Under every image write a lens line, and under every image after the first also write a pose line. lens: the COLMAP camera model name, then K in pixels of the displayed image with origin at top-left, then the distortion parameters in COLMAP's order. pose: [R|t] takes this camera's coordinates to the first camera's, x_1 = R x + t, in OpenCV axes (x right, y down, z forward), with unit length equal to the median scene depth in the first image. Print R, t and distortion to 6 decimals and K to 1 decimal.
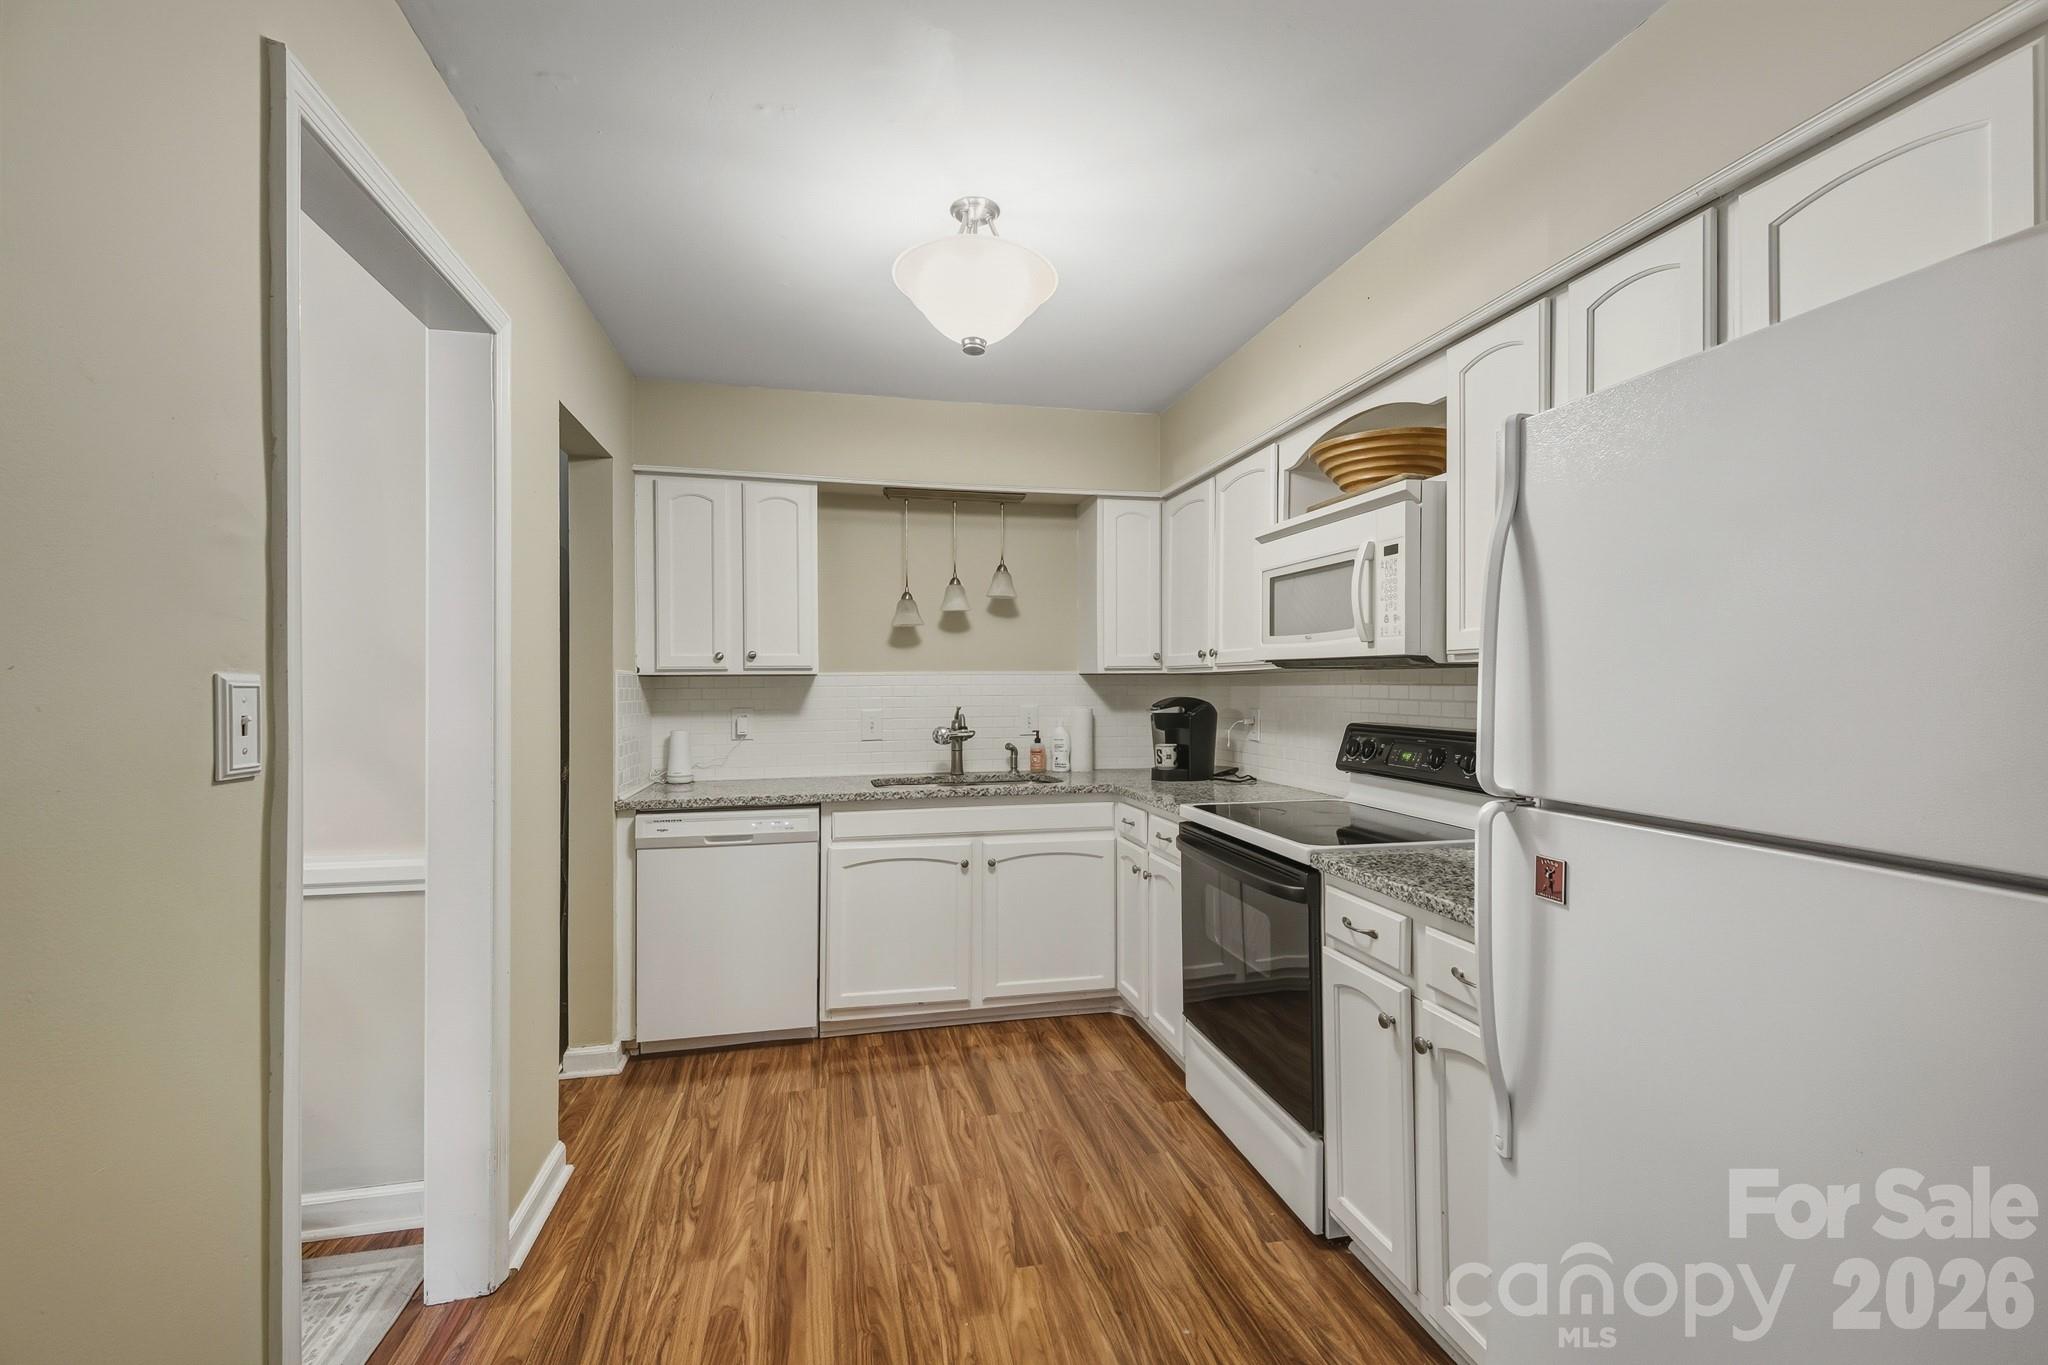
lens RADIAL K [[914.1, 0, 1019.0], [0, 914.1, 680.9], [0, 0, 1]] dist [0.018167, -0.004507]
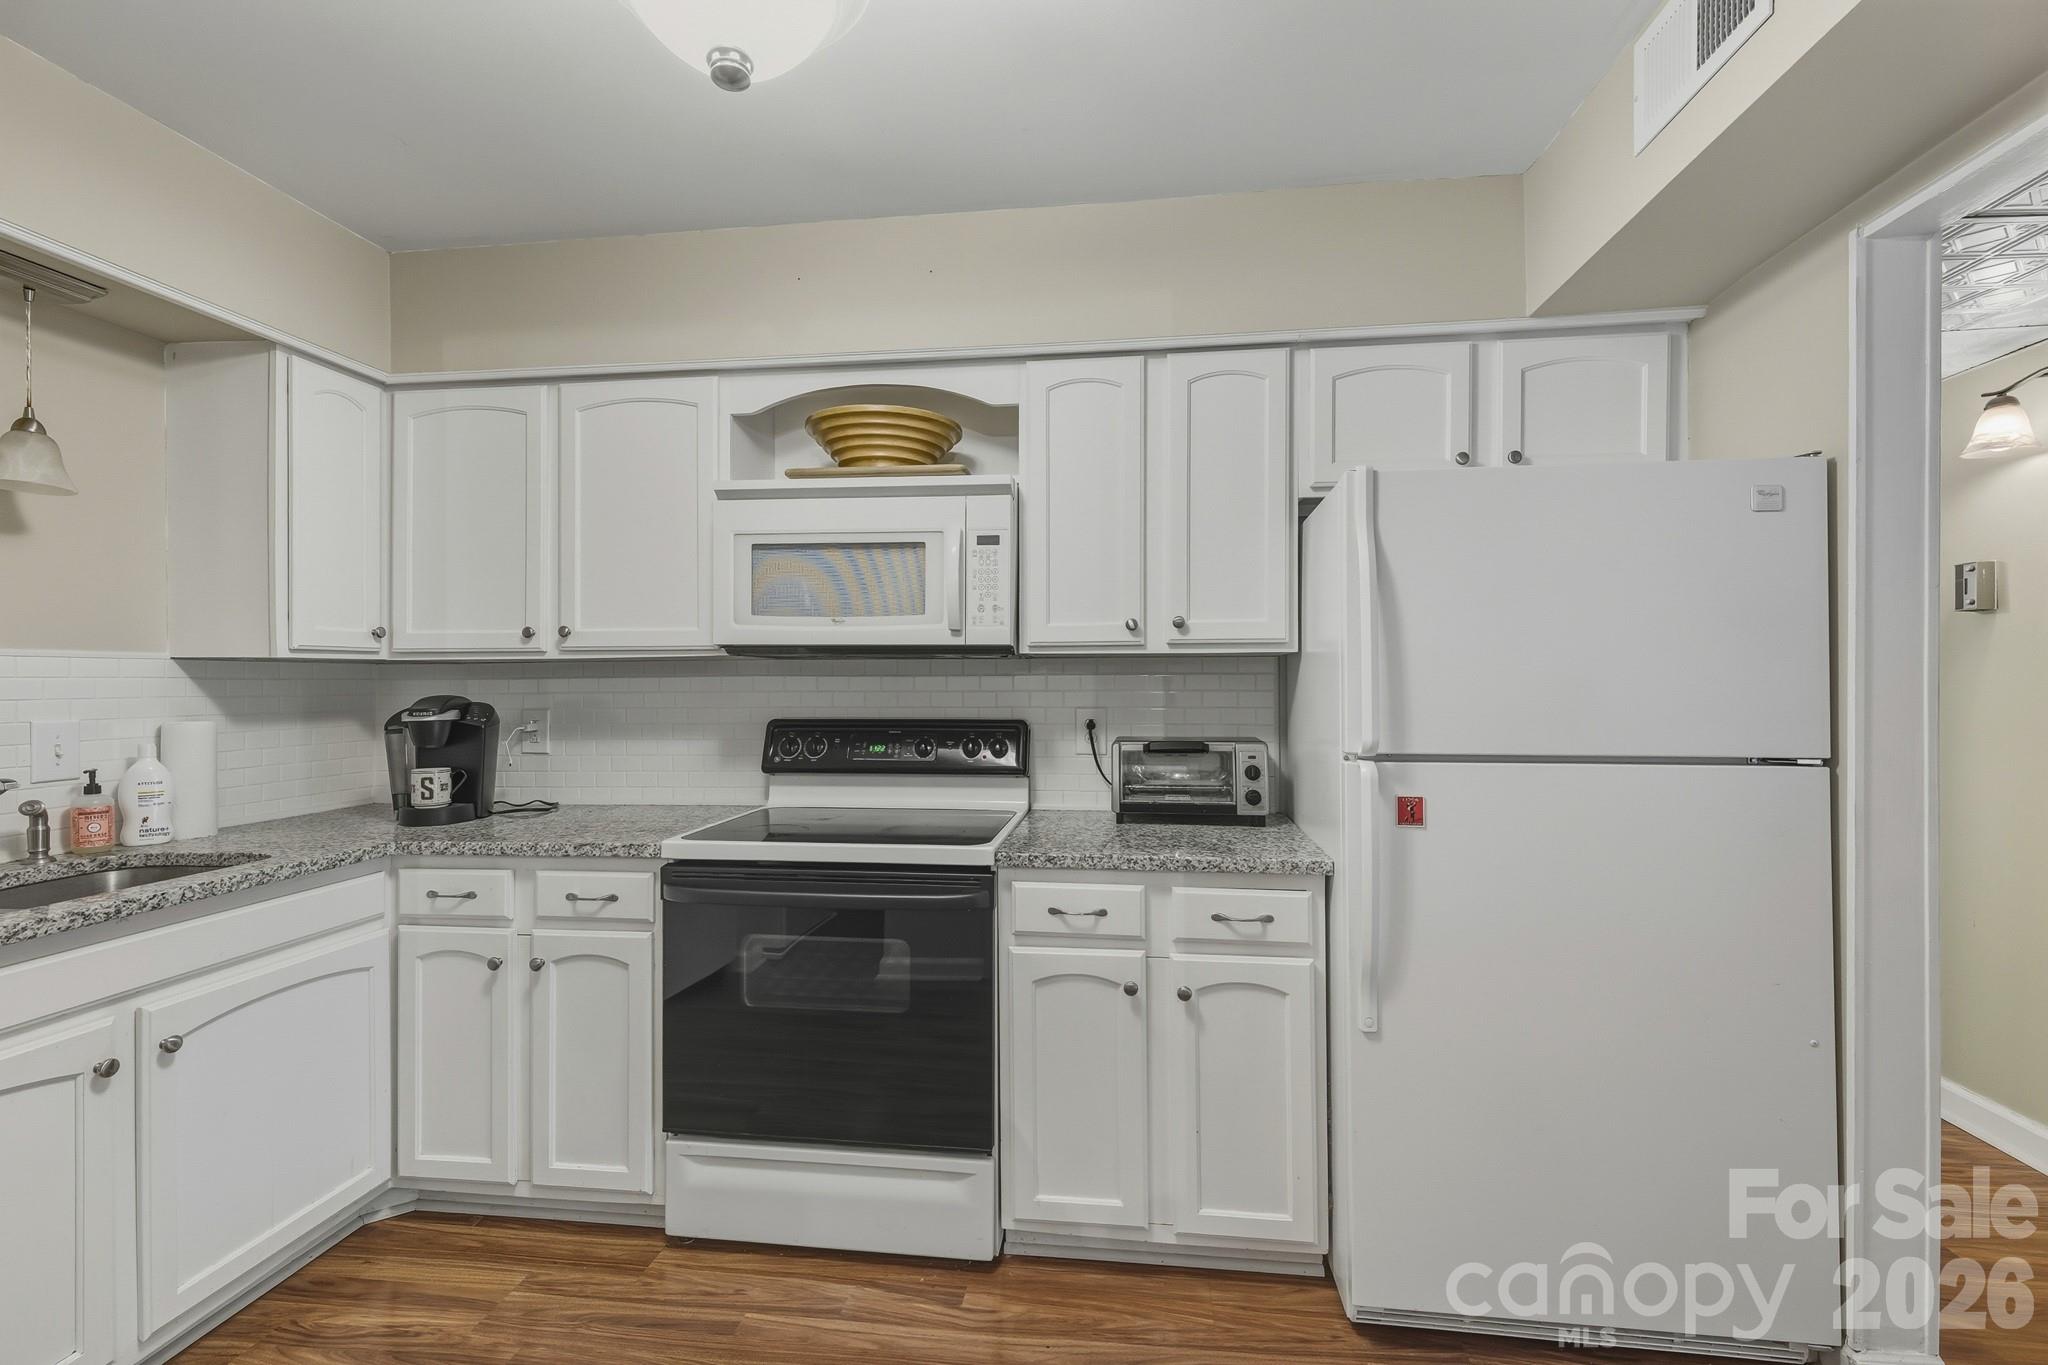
lens RADIAL K [[914.1, 0, 1028.9], [0, 914.1, 679.6], [0, 0, 1]] dist [0.018167, -0.004507]
pose [[0.324330, 0.000012, 0.945944, -0.419408], [0.000271, 1.000000, -0.000105, 0.008166], [-0.945944, 0.000291, 0.324330, 0.503040]]
